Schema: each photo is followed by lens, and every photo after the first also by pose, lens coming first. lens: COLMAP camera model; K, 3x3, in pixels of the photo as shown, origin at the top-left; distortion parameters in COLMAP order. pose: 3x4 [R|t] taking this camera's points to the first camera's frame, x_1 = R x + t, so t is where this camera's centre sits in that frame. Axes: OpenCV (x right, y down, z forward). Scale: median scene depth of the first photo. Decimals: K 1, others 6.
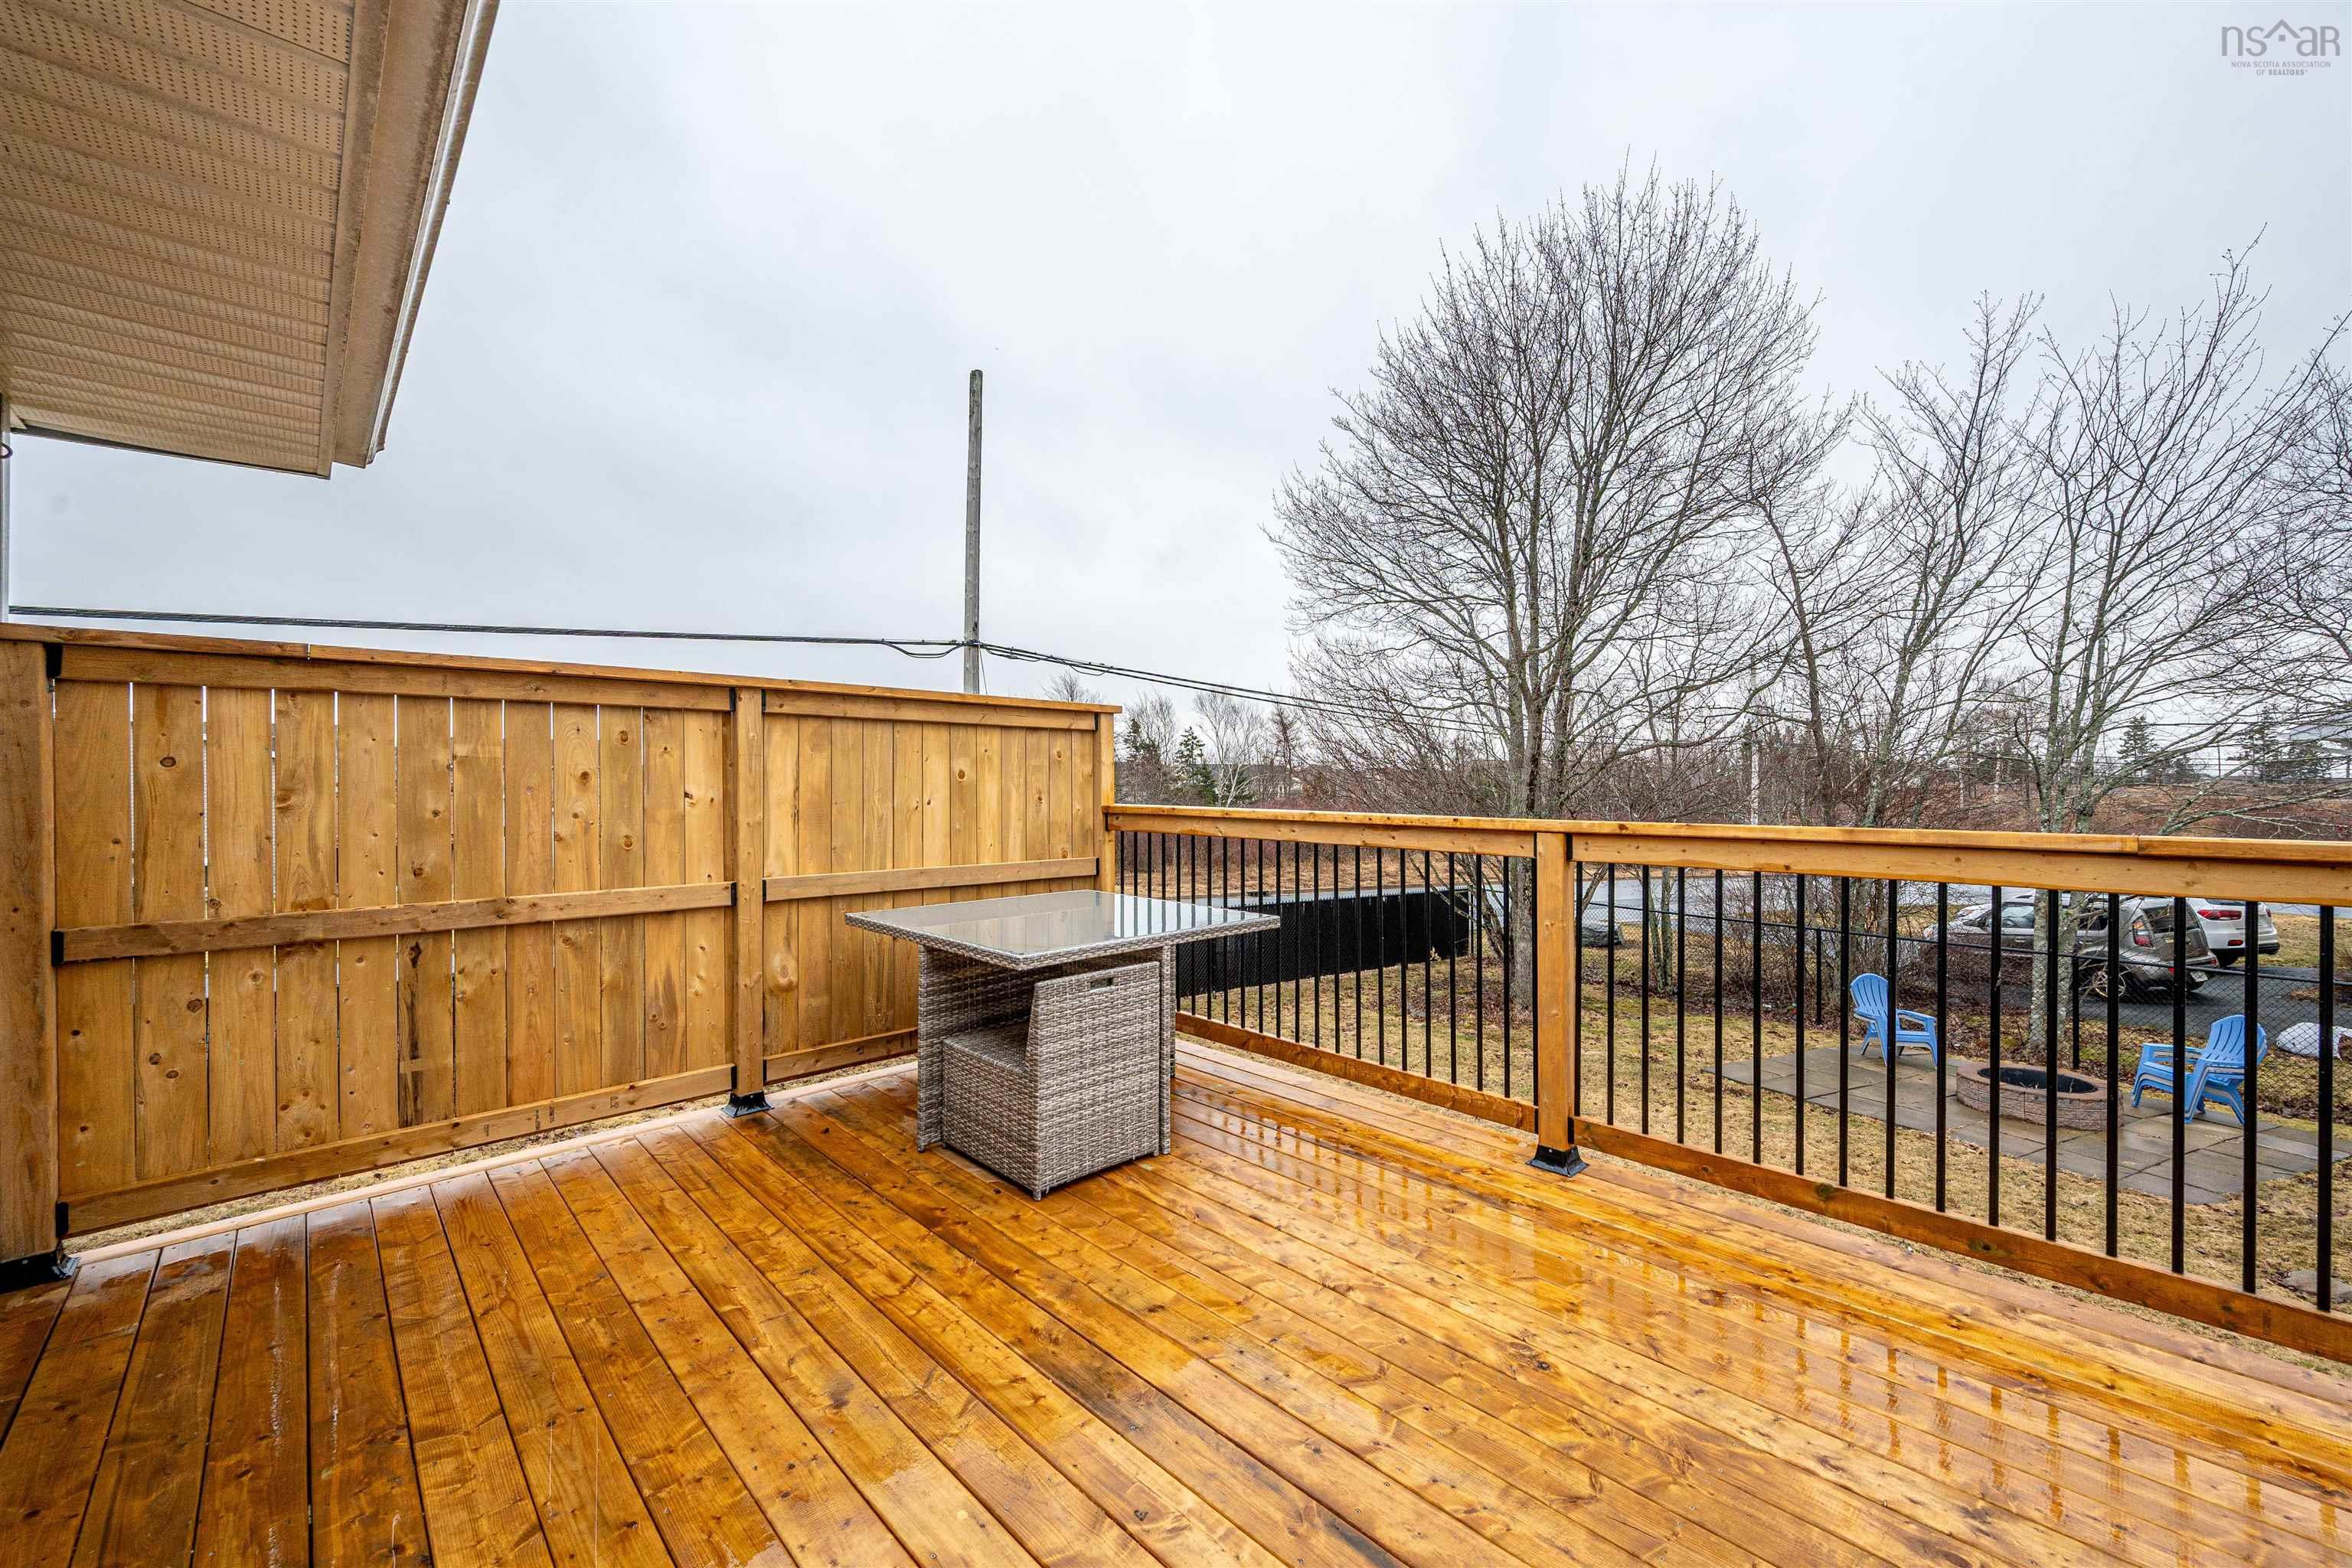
lens RADIAL K [[945.4, 0, 1180.9], [0, 945.4, 782.7], [0, 0, 1]] dist [-0.001139, -0.000206]
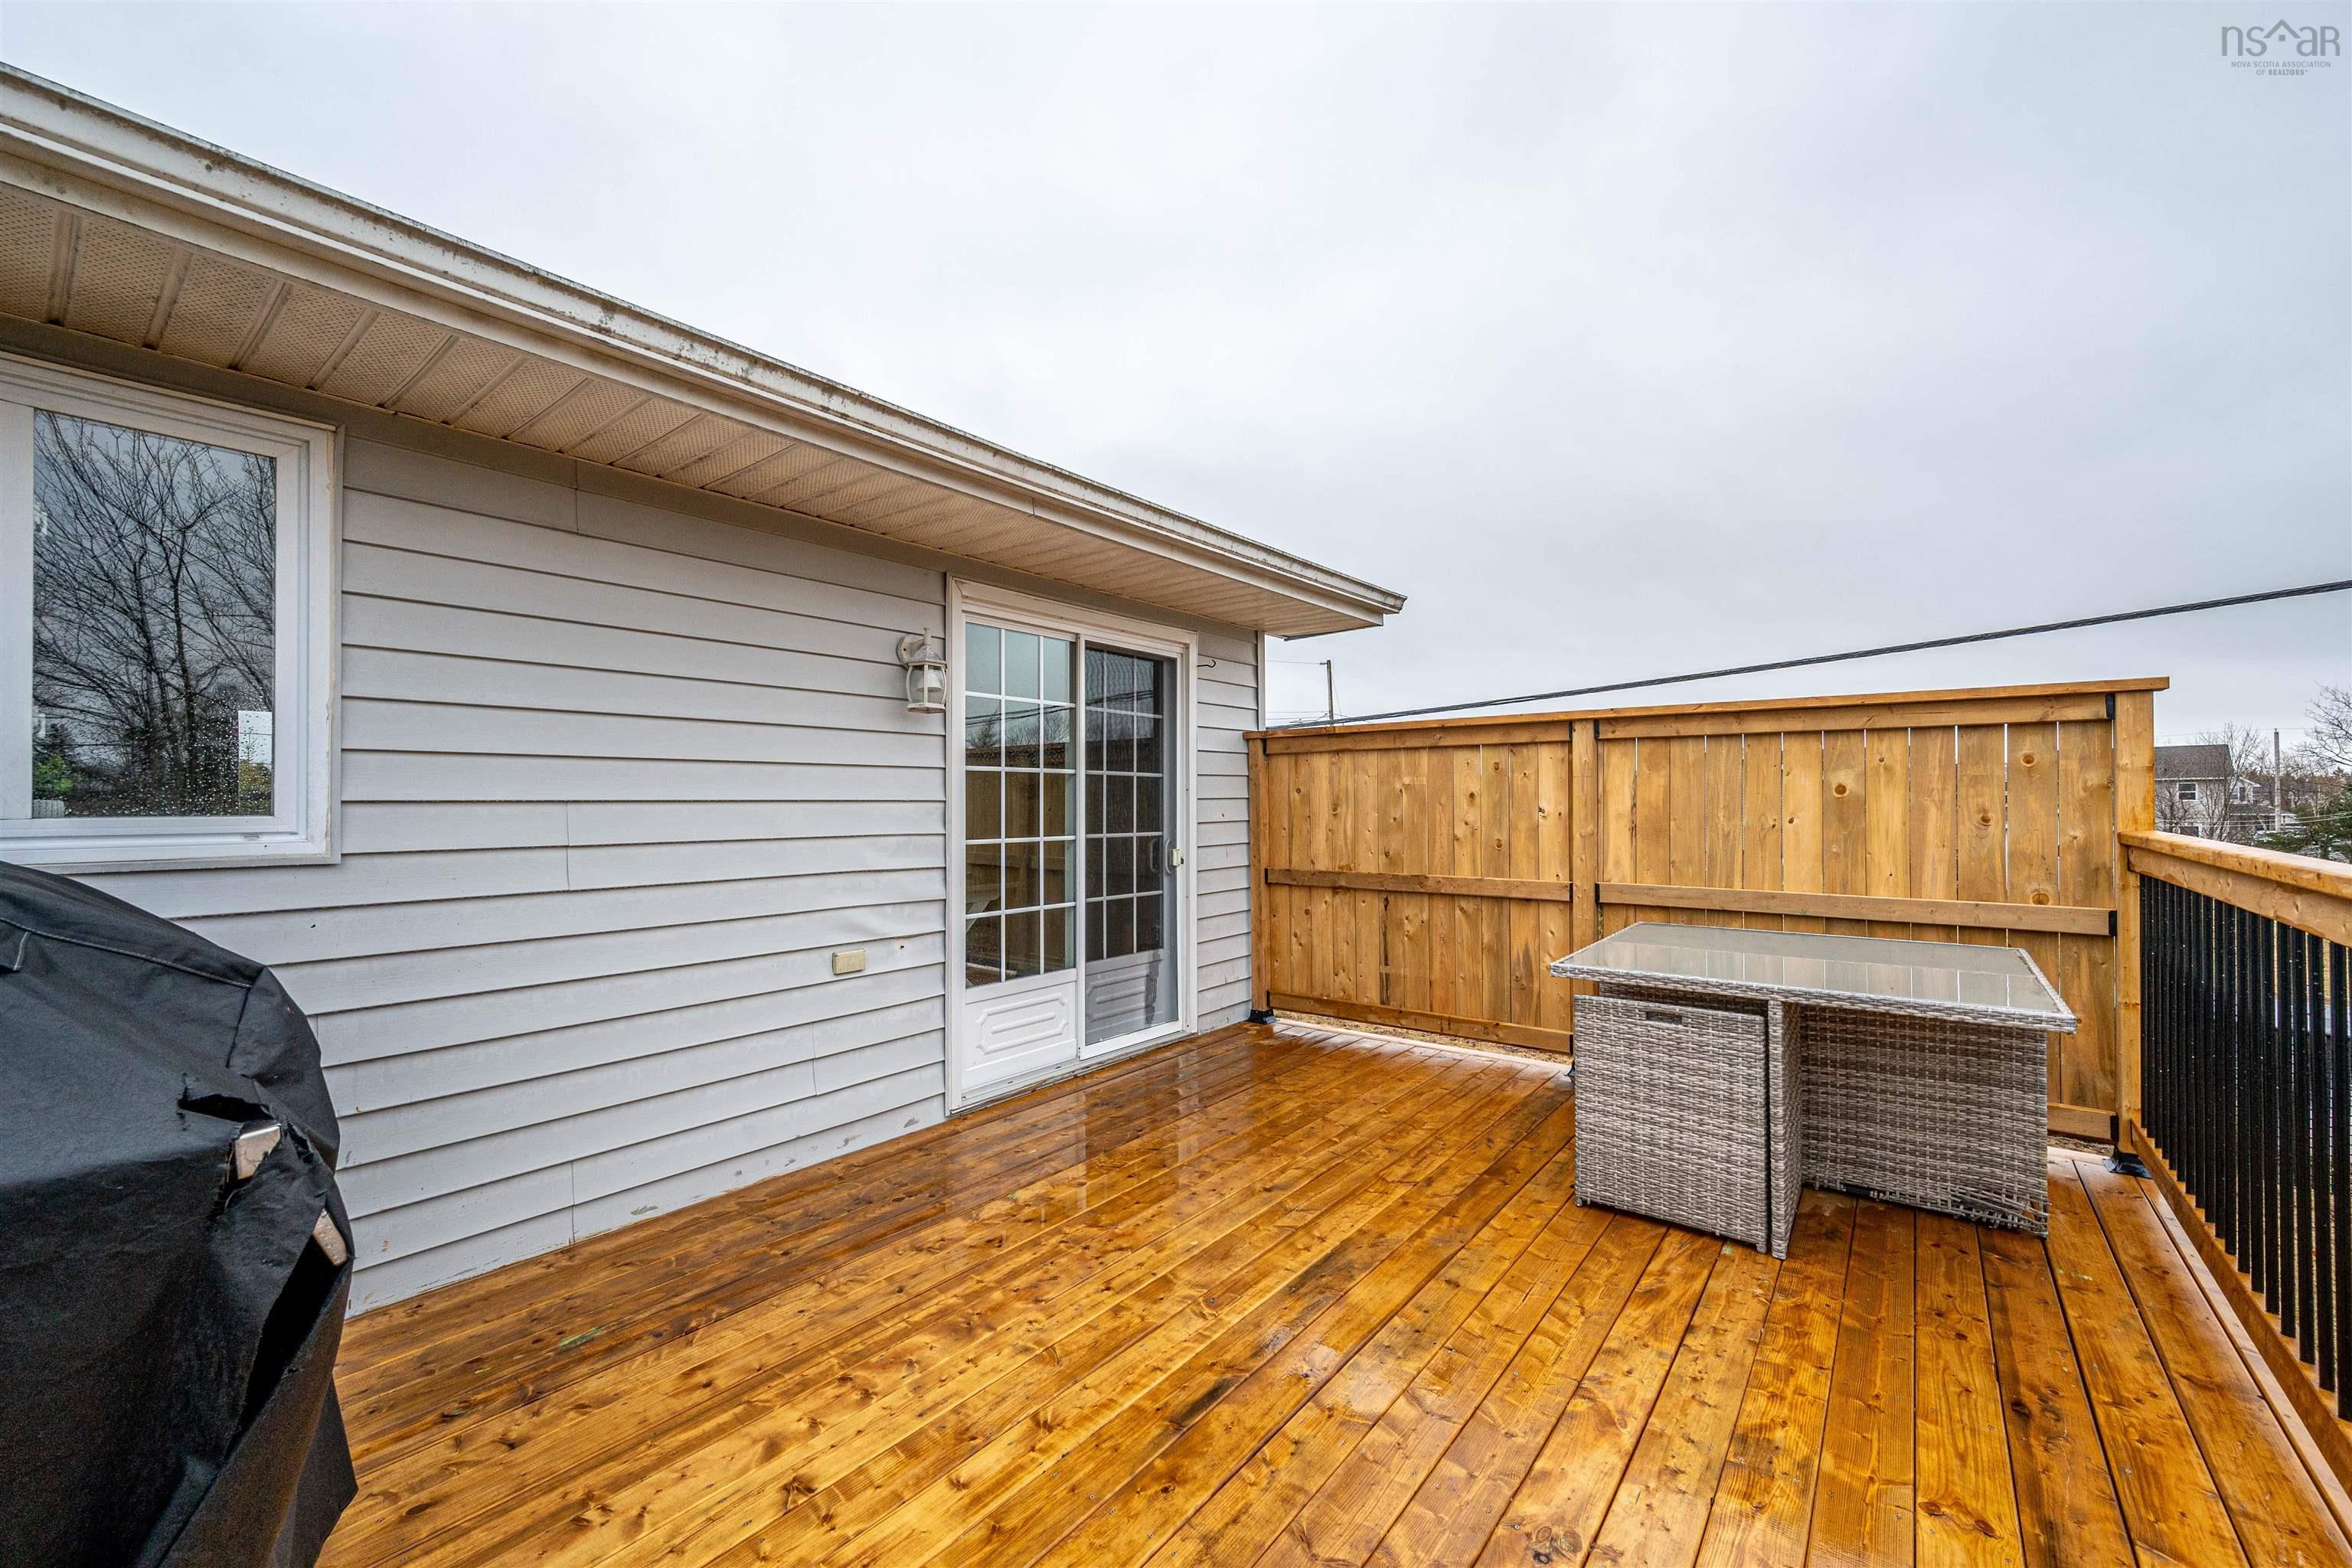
lens RADIAL K [[907.2, 0, 1173.6], [0, 907.2, 797.8], [0, 0, 1]] dist [0.000485, -0.000109]
pose [[0.132016, -0.003932, -0.991240, 0.697552], [0.004414, 0.999985, -0.003379, -0.001224], [0.991238, -0.003929, 0.132031, 0.391289]]
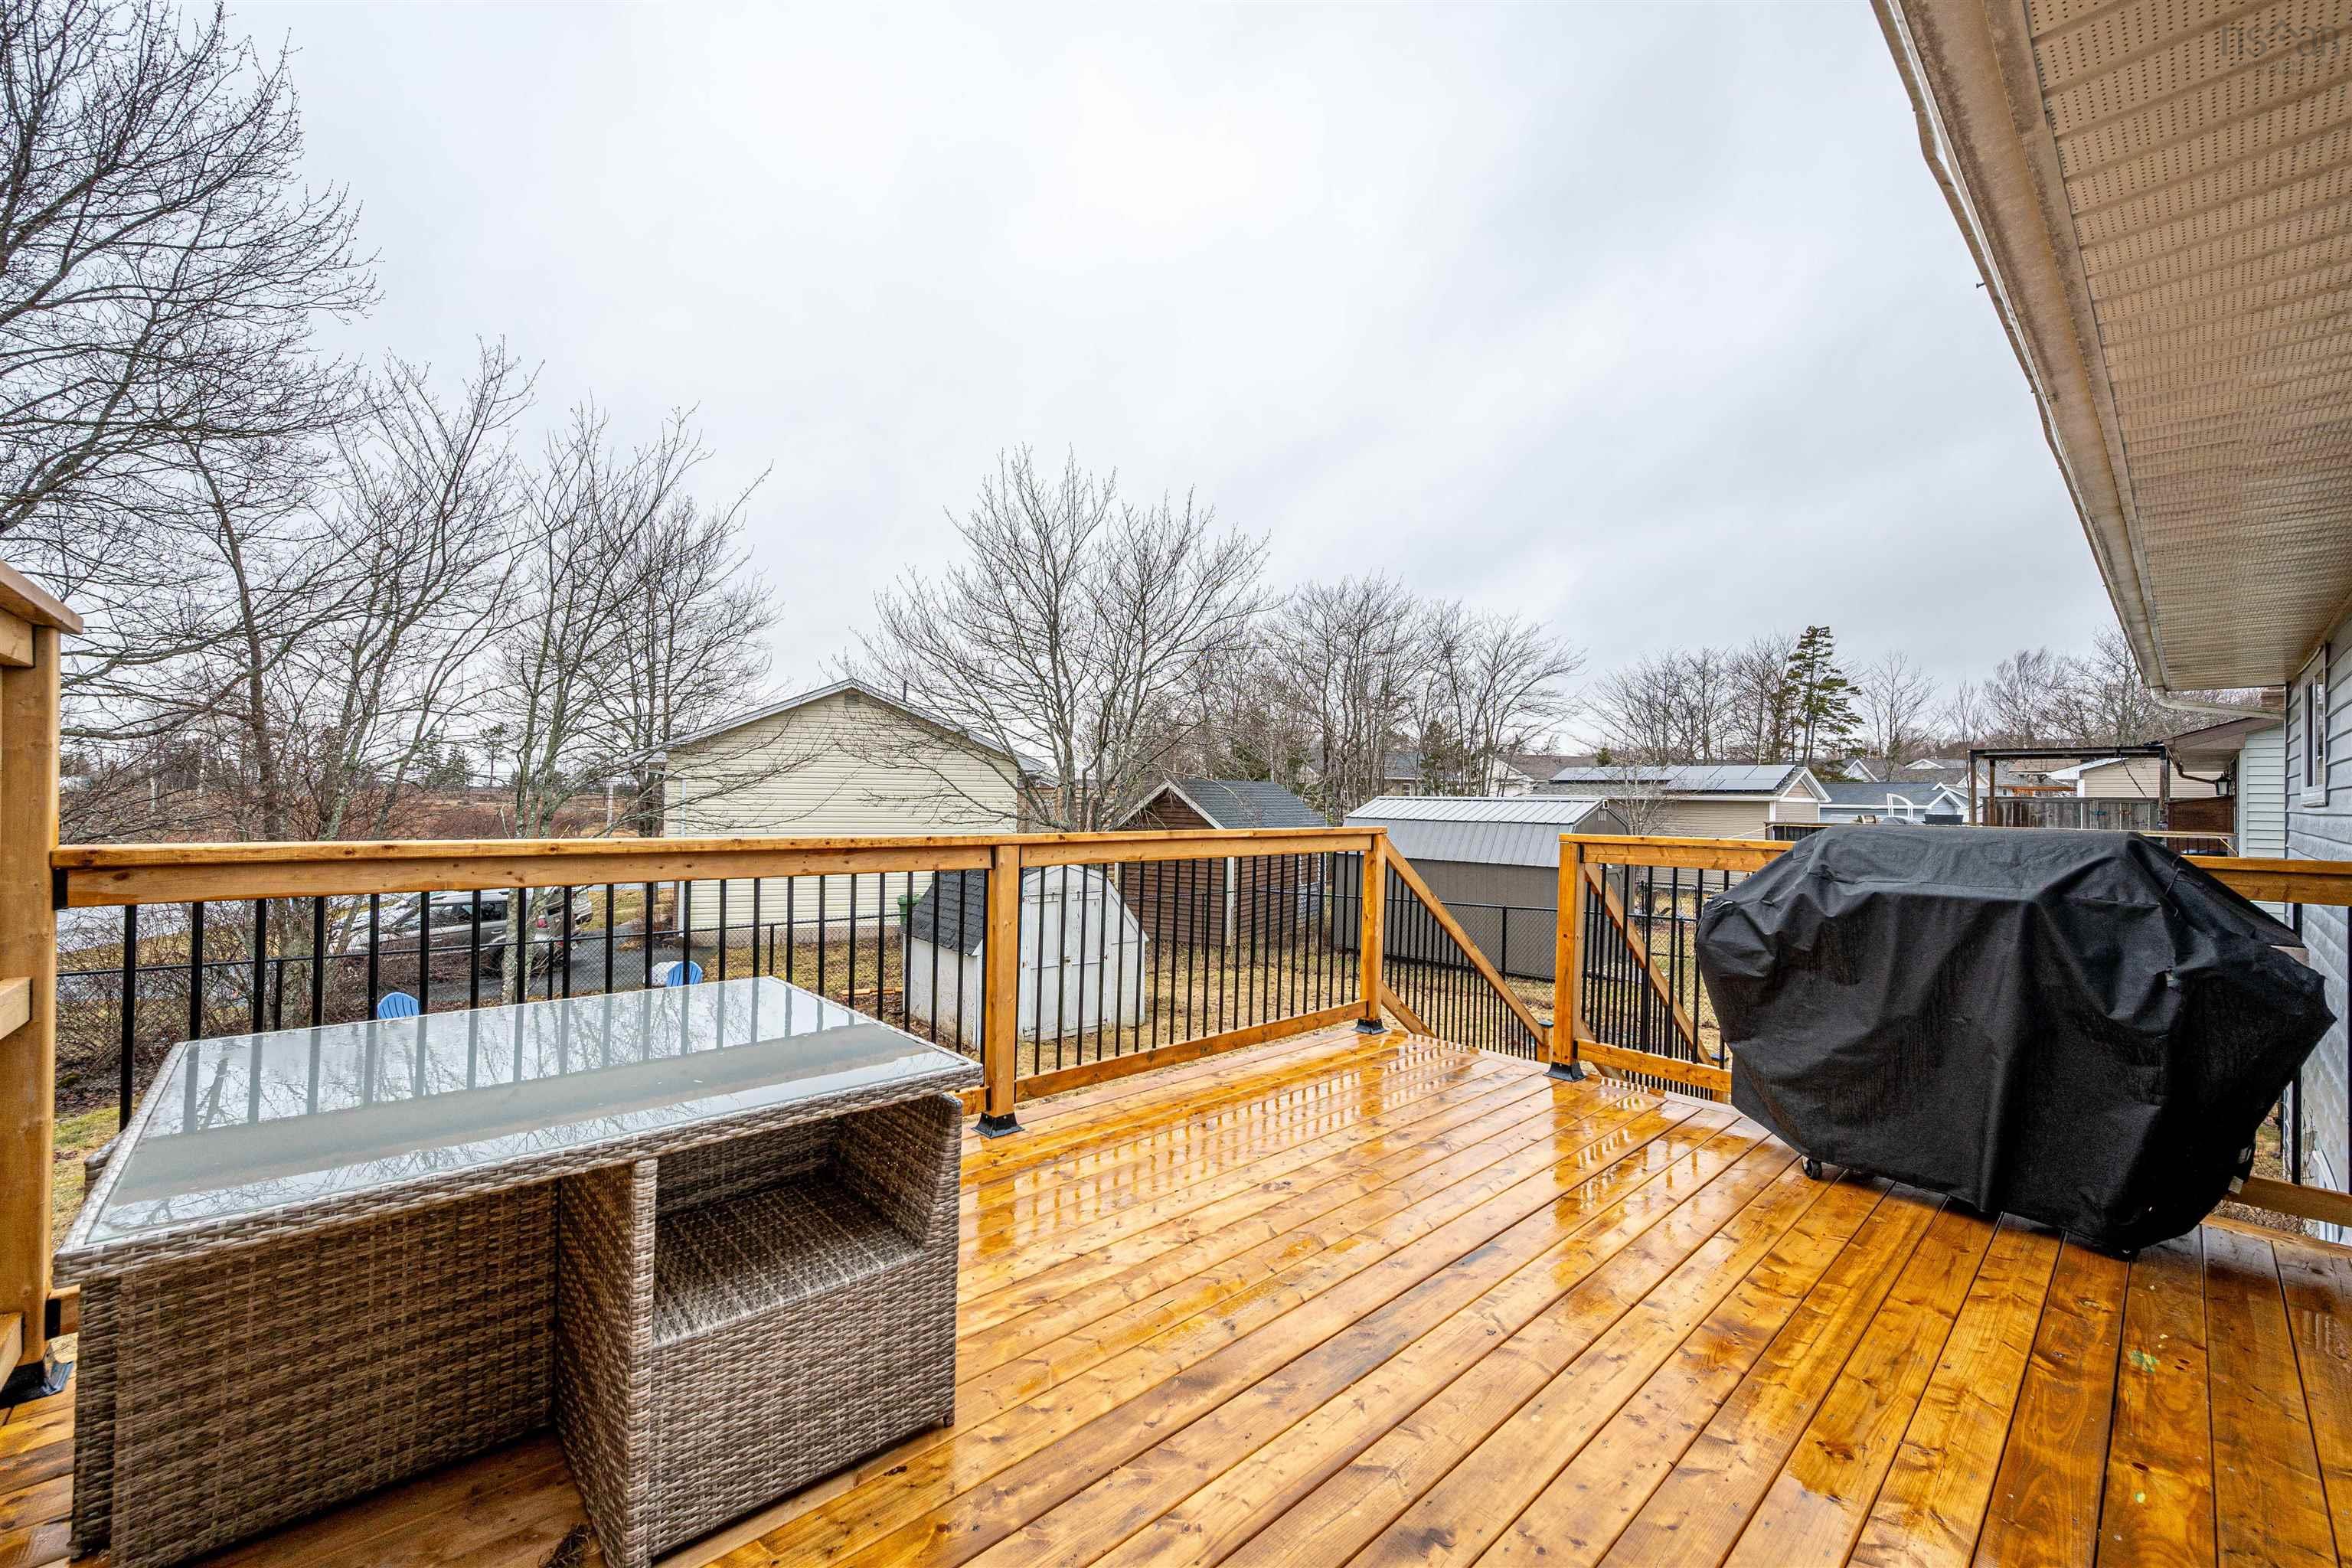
lens RADIAL K [[946.2, 0, 1179.7], [0, 946.2, 795.7], [0, 0, 1]] dist [-0.016098, -0.000097]
pose [[-0.000694, 0.004755, 0.999988, -0.742294], [-0.014090, 0.999889, -0.004764, -0.004708], [-0.999900, -0.014093, -0.000627, 0.760840]]
